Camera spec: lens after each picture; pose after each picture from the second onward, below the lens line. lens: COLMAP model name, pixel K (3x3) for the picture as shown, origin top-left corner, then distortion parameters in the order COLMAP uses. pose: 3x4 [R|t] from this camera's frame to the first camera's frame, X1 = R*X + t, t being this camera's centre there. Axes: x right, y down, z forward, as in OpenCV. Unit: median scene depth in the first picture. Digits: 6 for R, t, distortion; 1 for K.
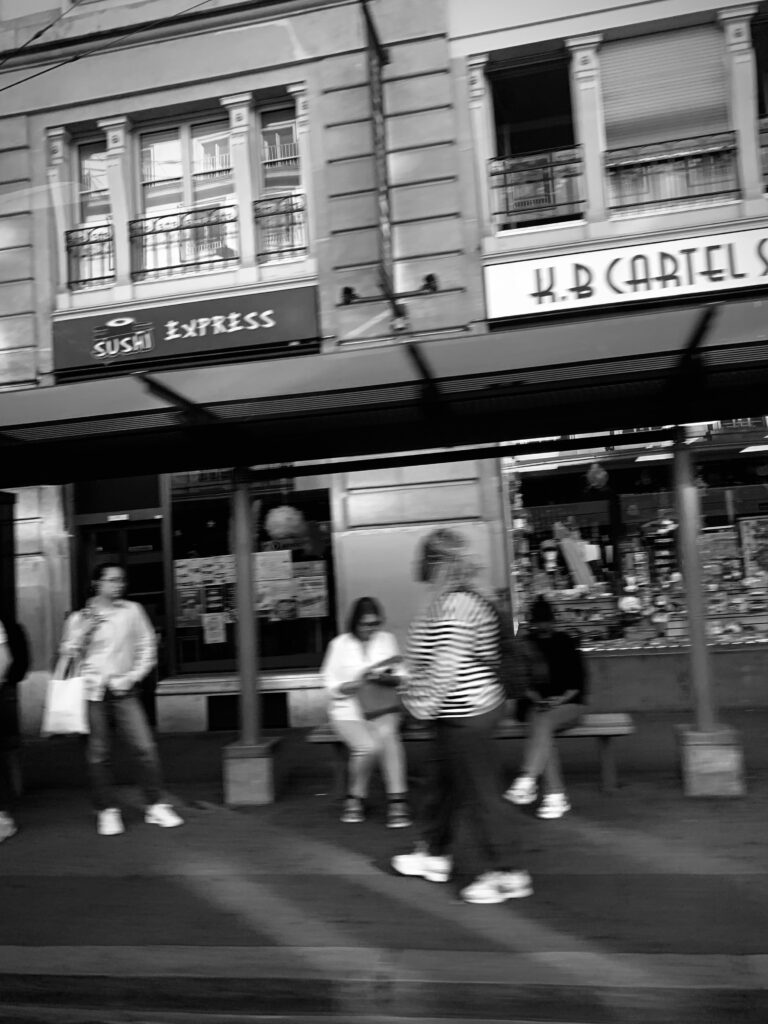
lens RADIAL K [[793.3, 0, 384.0], [0, 793.3, 512.0], [0, 0, 1]] dist [0.001625, 0.005409]
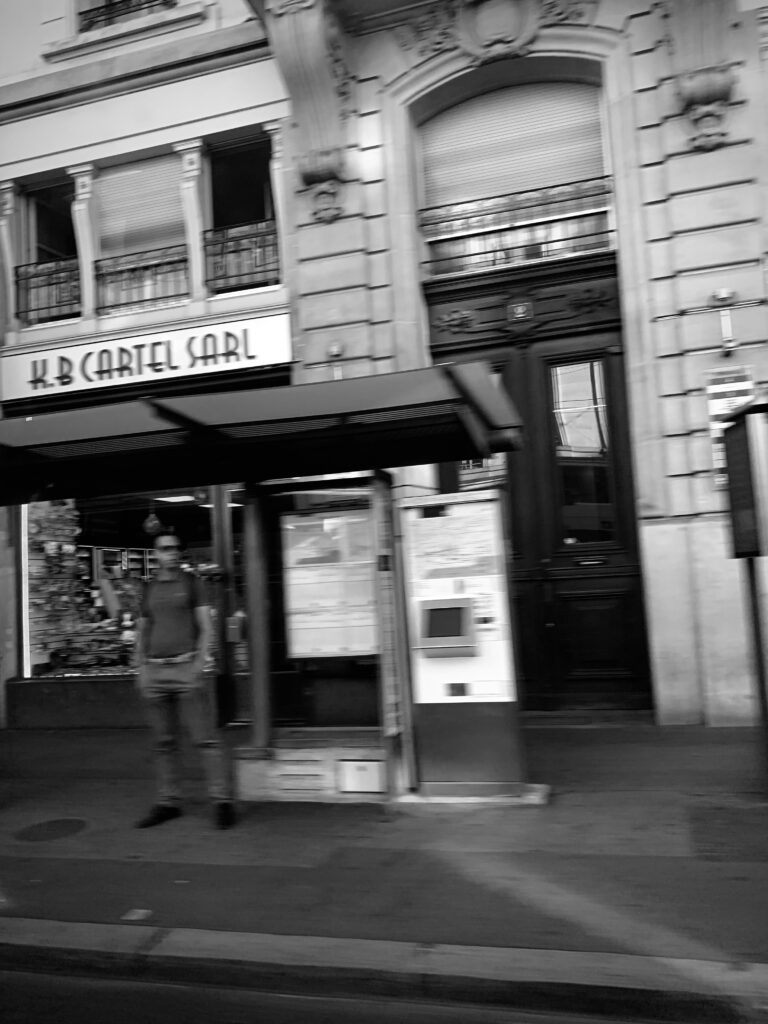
lens RADIAL K [[770.3, 0, 384.0], [0, 770.3, 512.0], [0, 0, 1]] dist [0.029603, -0.002712]
pose [[0.995380, 0.002745, -0.095977, 0.842649], [-0.003122, 0.999988, -0.003780, -0.071478], [0.095966, 0.004062, 0.995376, -0.131329]]
